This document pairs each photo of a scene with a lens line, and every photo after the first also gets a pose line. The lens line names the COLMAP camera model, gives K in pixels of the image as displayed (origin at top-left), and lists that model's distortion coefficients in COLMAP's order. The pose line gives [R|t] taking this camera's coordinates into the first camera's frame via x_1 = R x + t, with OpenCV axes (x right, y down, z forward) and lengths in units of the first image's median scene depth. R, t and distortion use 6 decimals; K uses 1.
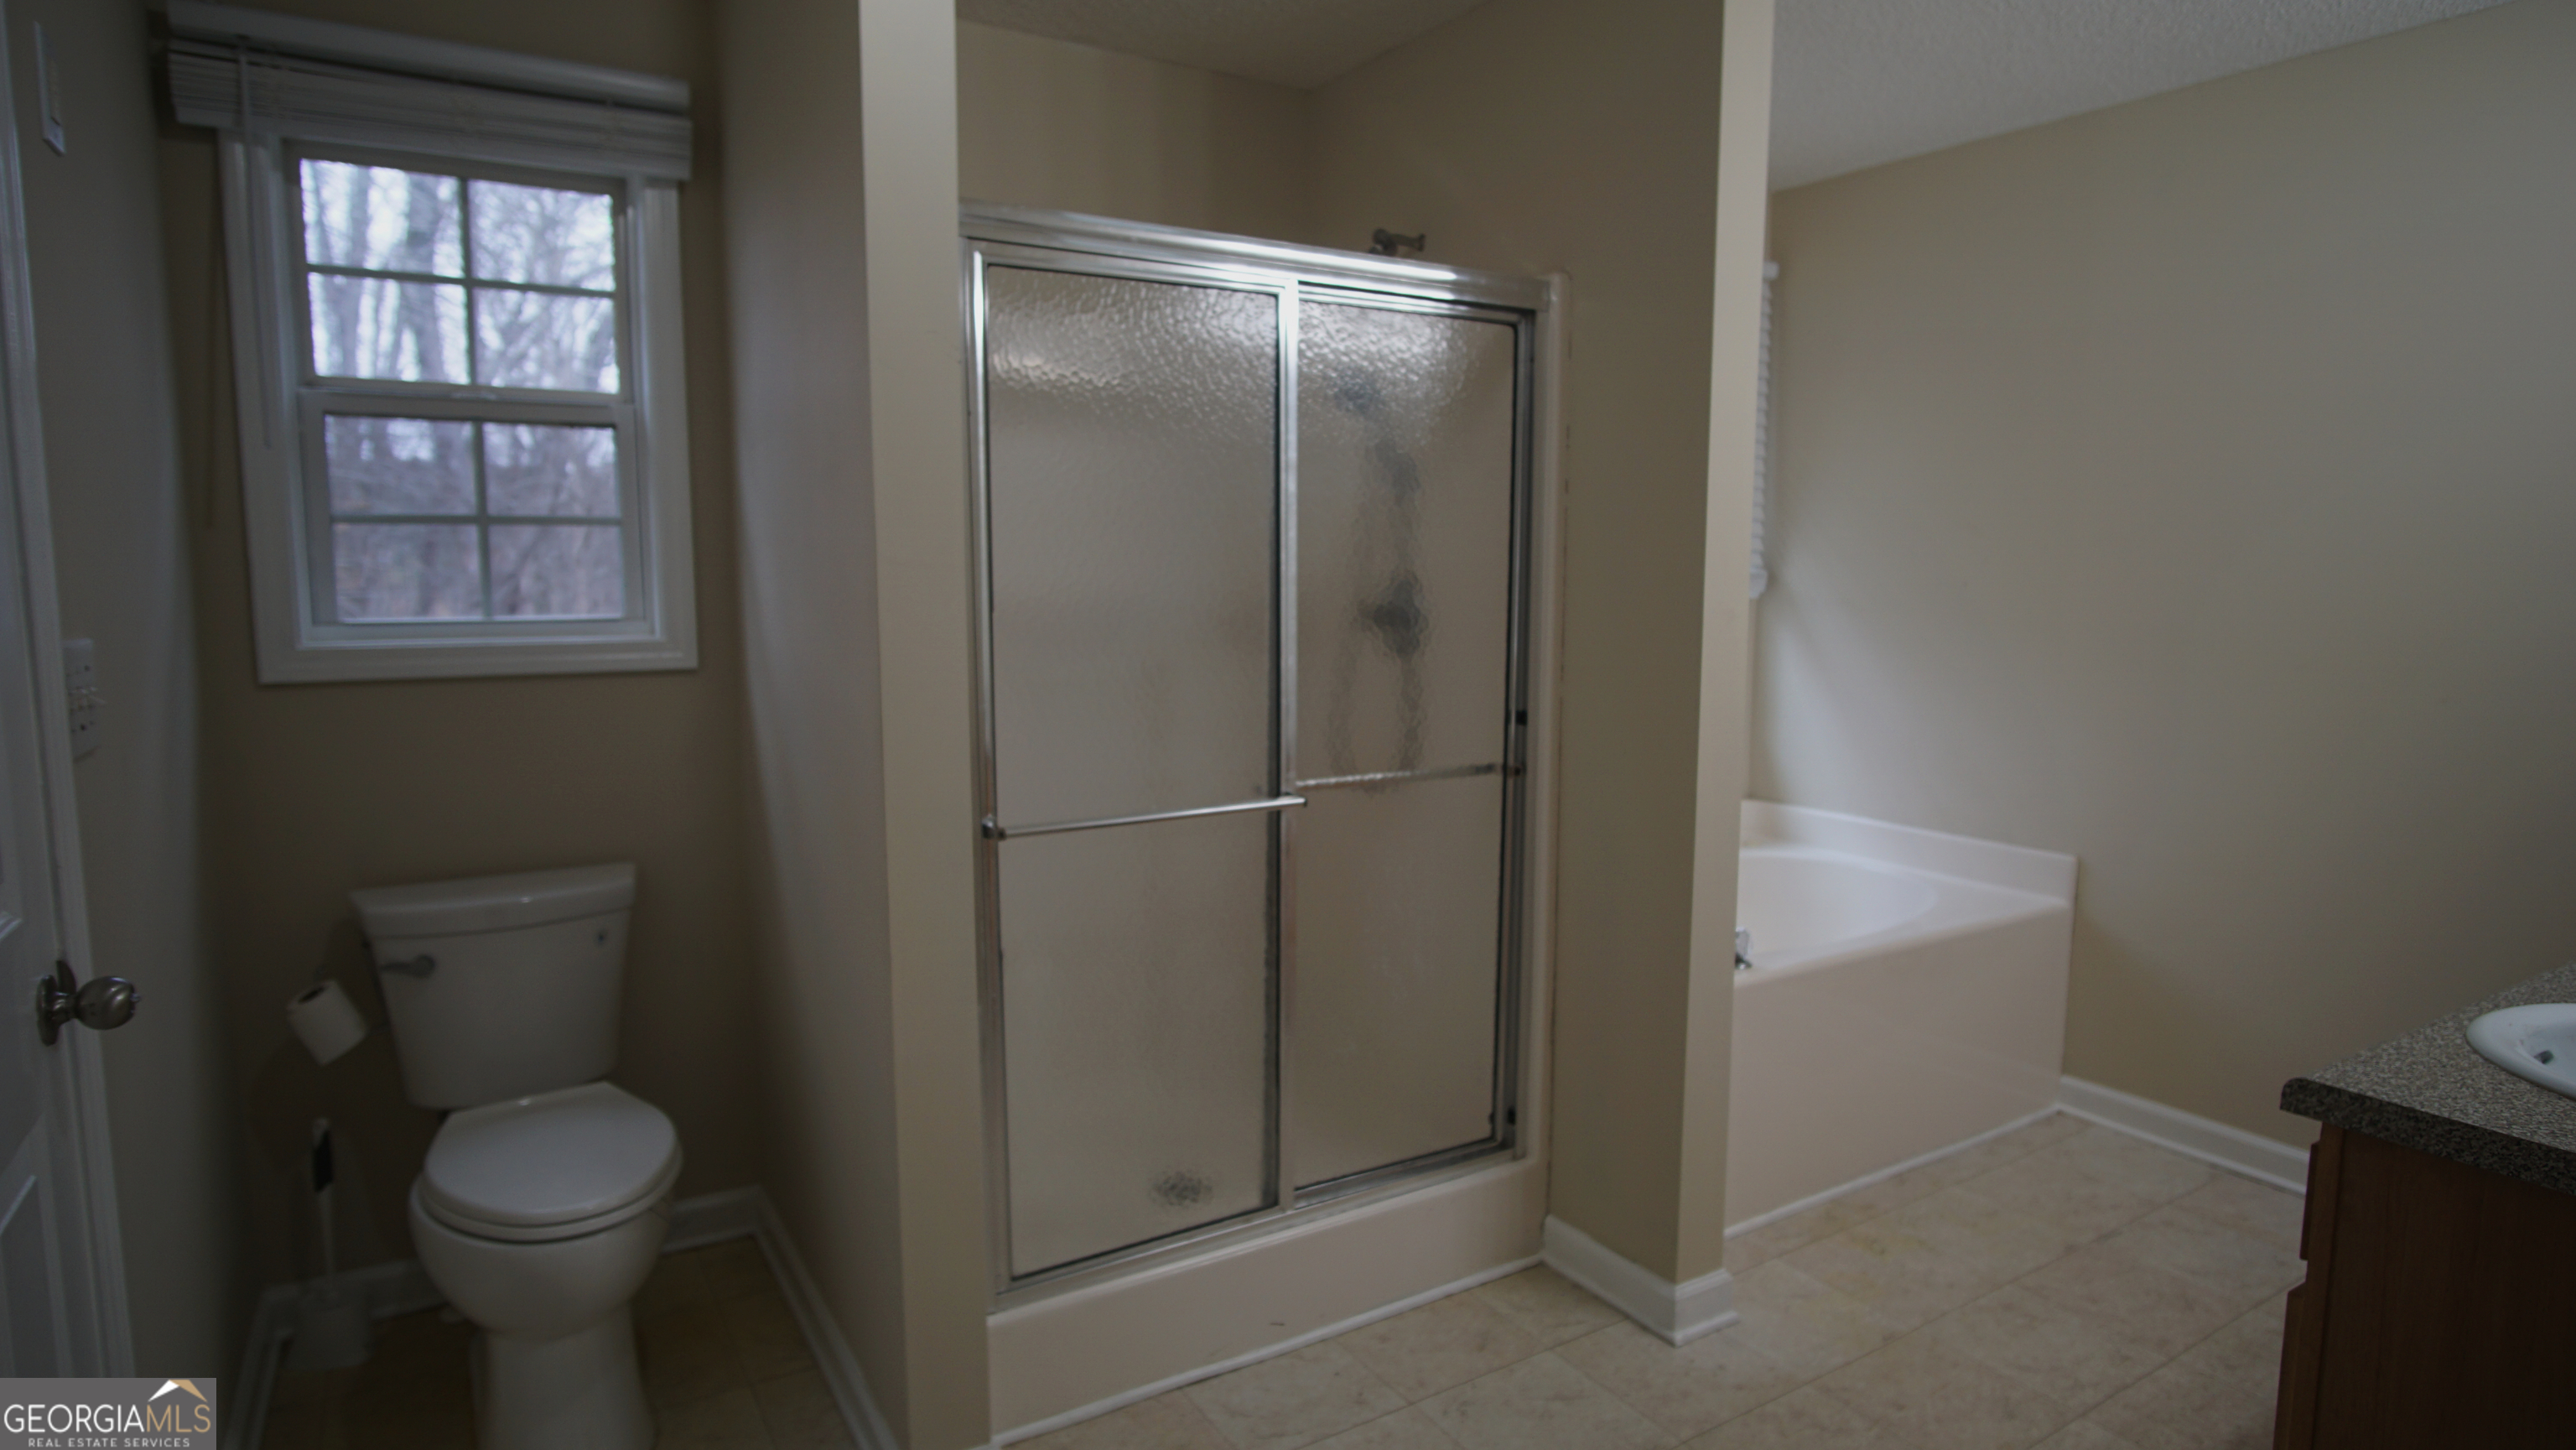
lens RADIAL K [[1384.9, 0, 1288.0], [0, 1384.9, 725.0], [0, 0, 1]] dist [-0.016550, -0.000100]
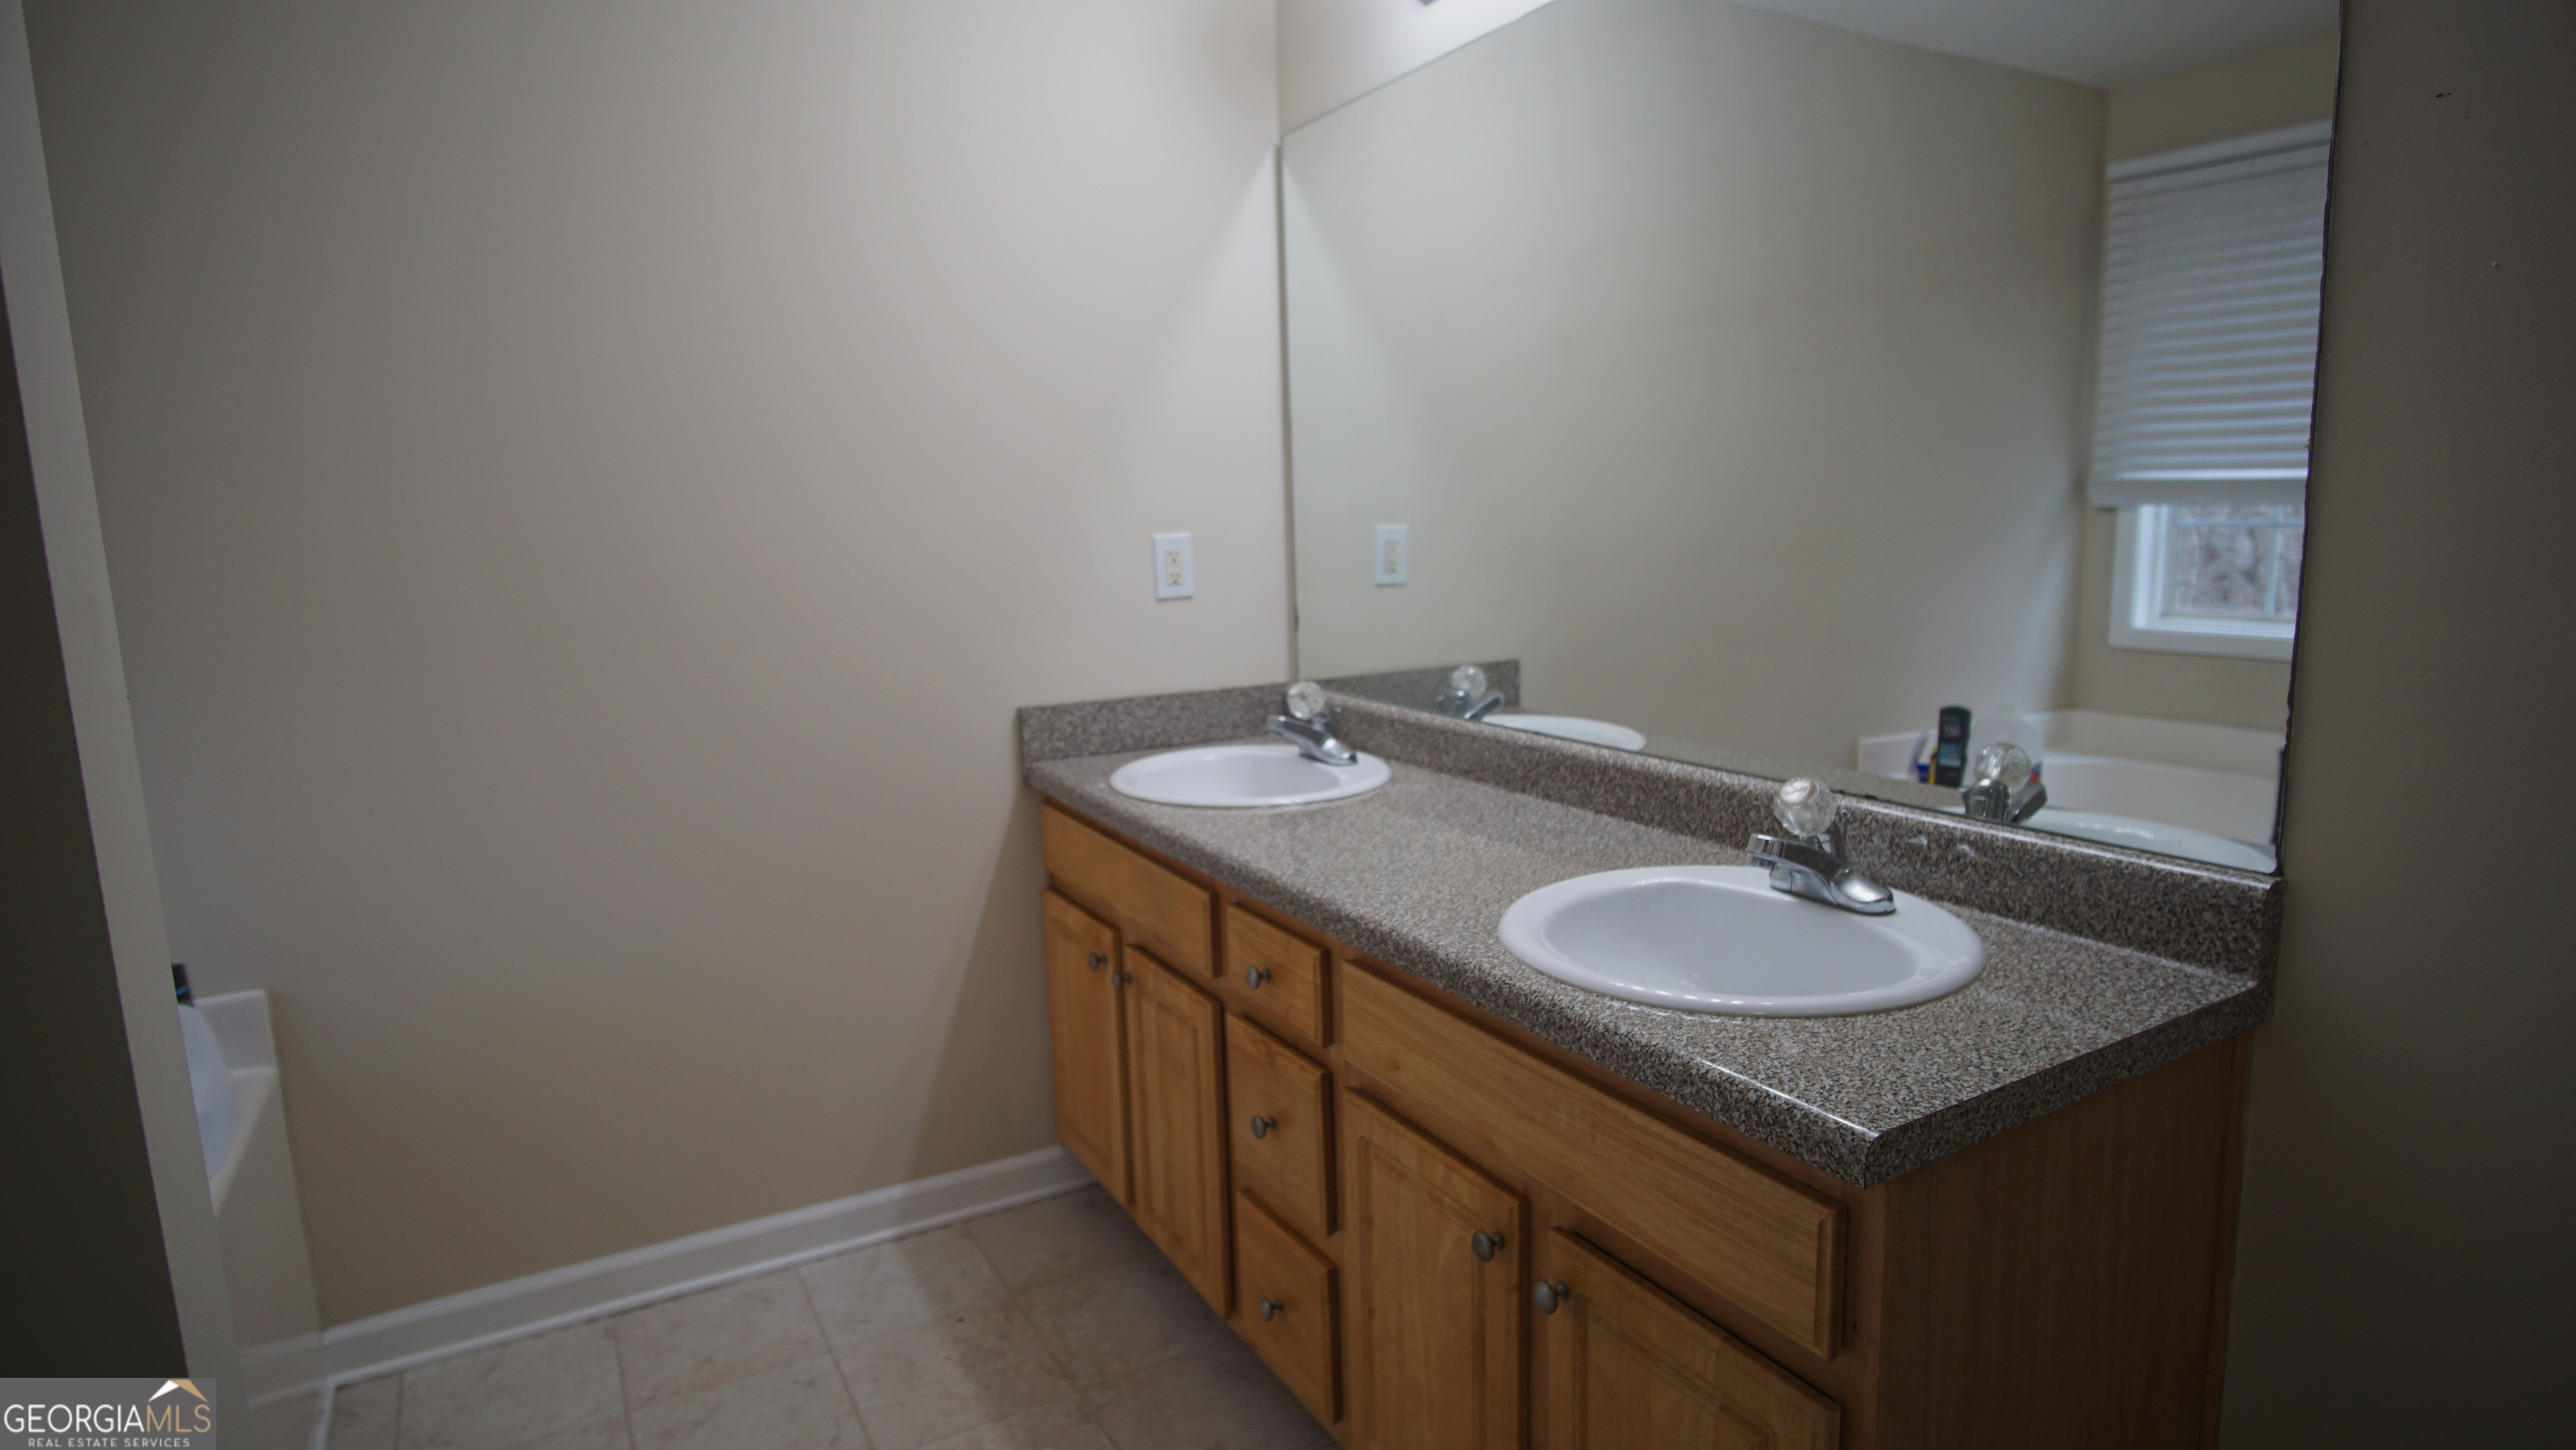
lens RADIAL K [[1384.9, 0, 1288.0], [0, 1384.9, 725.0], [0, 0, 1]] dist [-0.016550, -0.000100]
pose [[0.037546, -0.168187, 0.985040, 0.032663], [0.145745, 0.976116, 0.161108, -0.064518], [-0.988609, 0.137516, 0.061162, 0.716968]]
